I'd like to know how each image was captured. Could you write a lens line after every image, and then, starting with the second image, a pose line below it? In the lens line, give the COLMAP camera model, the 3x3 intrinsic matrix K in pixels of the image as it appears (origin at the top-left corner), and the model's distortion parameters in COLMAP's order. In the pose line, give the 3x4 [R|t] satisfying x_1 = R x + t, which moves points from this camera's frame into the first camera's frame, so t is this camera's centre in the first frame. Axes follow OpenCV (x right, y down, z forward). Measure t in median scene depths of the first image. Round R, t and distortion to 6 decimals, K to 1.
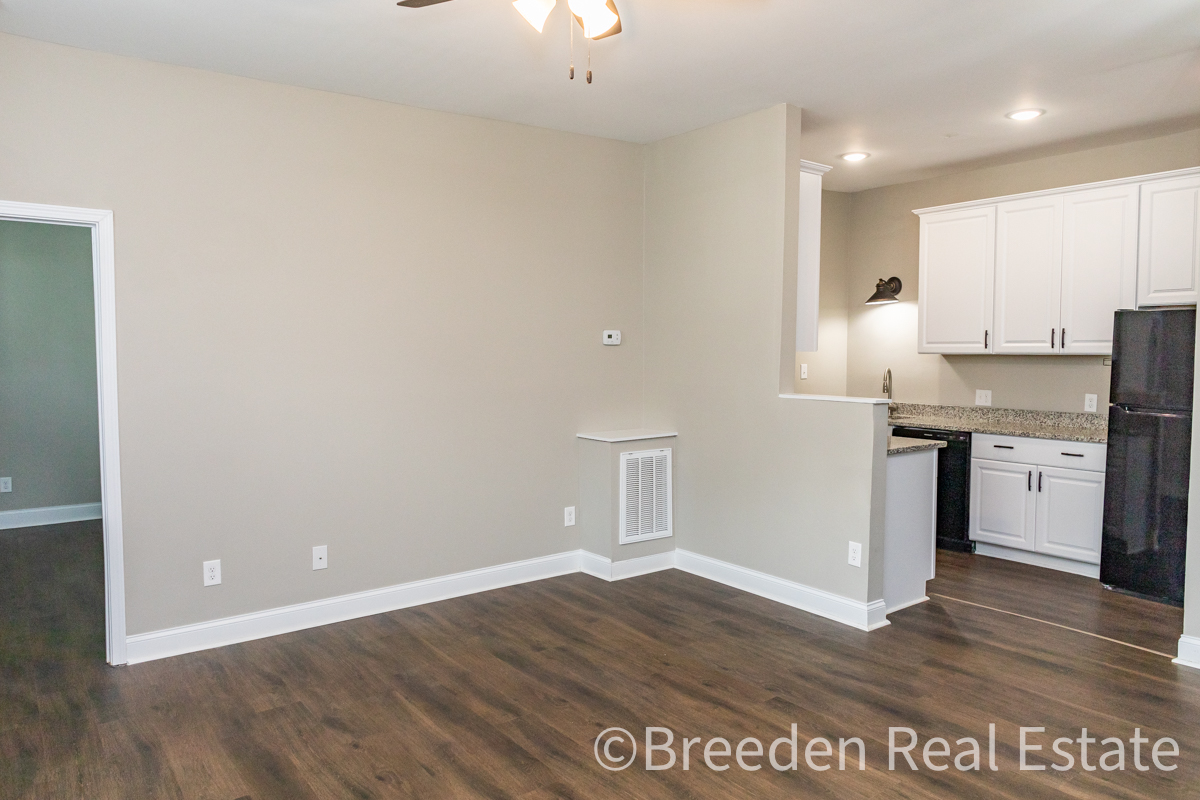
lens RADIAL K [[822.8, 0, 604.2], [0, 822.8, 392.7], [0, 0, 1]] dist [0.001558, -0.003954]
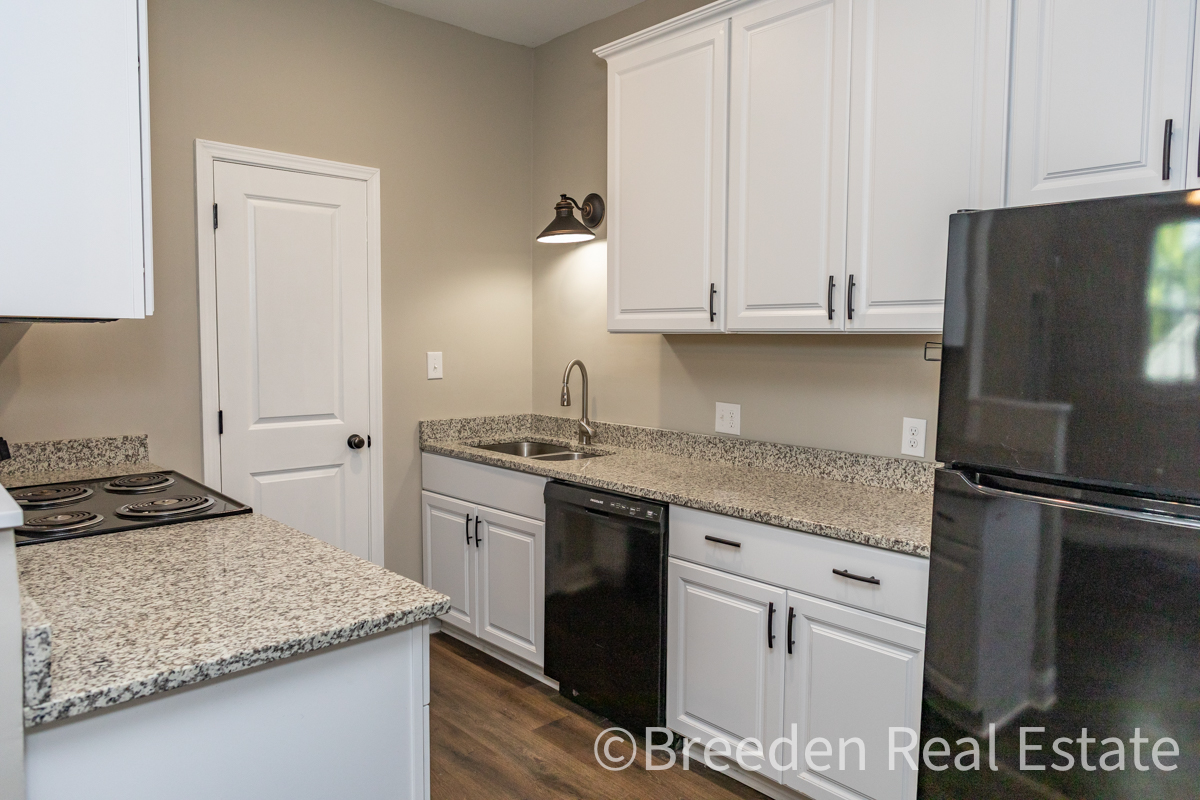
lens RADIAL K [[822.8, 0, 599.6], [0, 822.8, 400.6], [0, 0, 1]] dist [0.001558, -0.003954]
pose [[0.993548, -0.007388, 0.113174, 0.356233], [0.003973, 0.999531, 0.030371, -0.023326], [-0.113345, -0.029725, 0.993111, 0.547619]]
